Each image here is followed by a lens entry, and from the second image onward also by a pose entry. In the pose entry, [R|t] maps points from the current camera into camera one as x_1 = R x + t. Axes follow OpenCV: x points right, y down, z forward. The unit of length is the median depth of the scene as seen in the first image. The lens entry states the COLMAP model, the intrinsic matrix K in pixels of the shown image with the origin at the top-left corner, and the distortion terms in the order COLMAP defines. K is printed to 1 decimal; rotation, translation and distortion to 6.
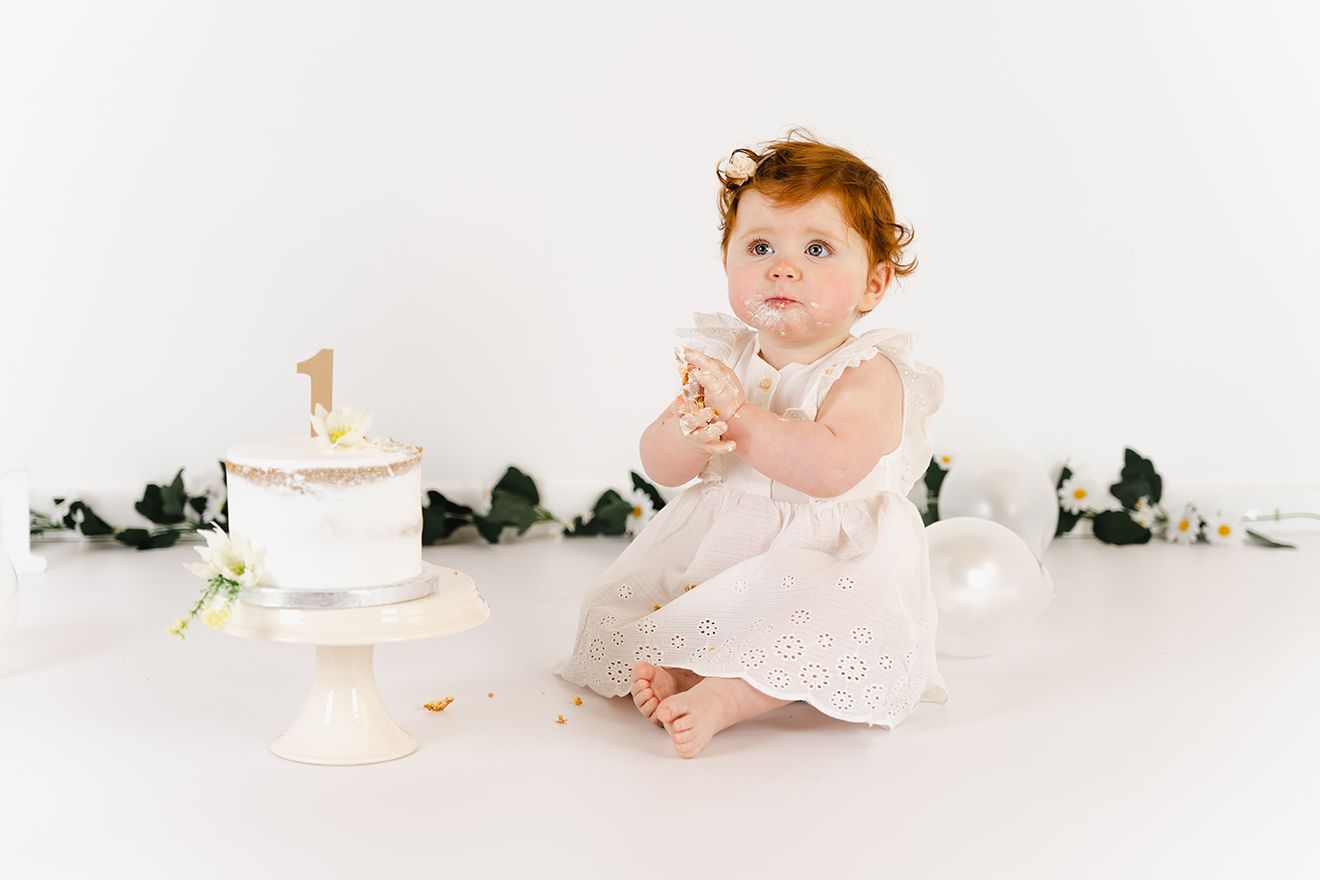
lens RADIAL K [[2403.9, 0, 660.0], [0, 2403.9, 440.0], [0, 0, 1]] dist [0.015042, -0.166288]
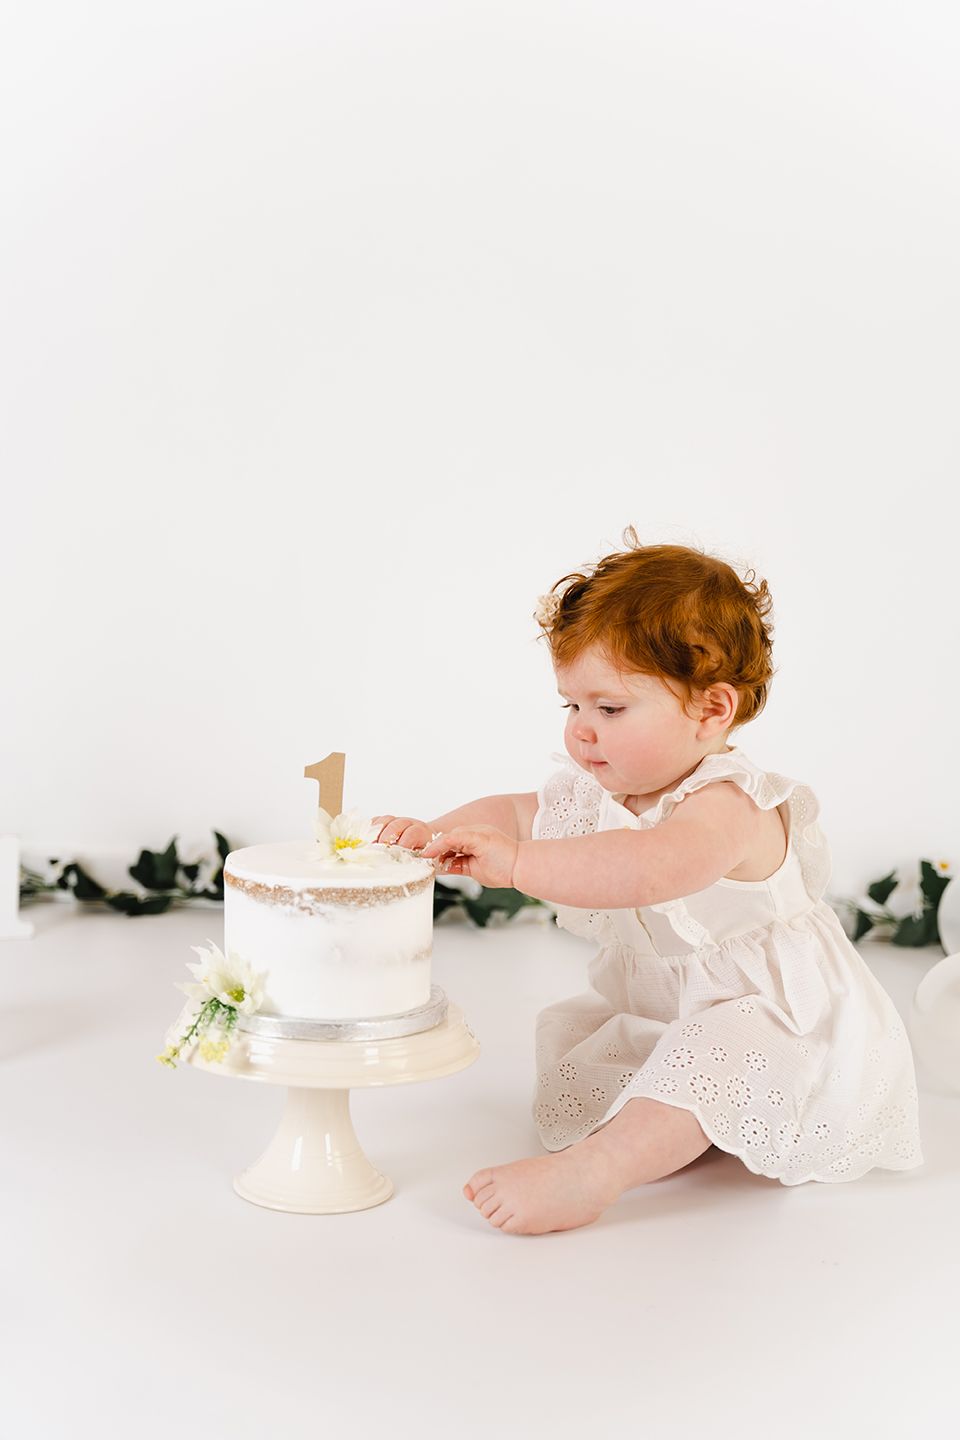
lens RADIAL K [[2147.4, 0, 480.0], [0, 2147.4, 720.0], [0, 0, 1]] dist [0.008535, 0.021809]
pose [[0.997333, 0.047849, -0.055110, -0.025276], [-0.049406, 0.998407, -0.027236, -0.018499], [0.053719, 0.029886, 0.998109, 0.110306]]
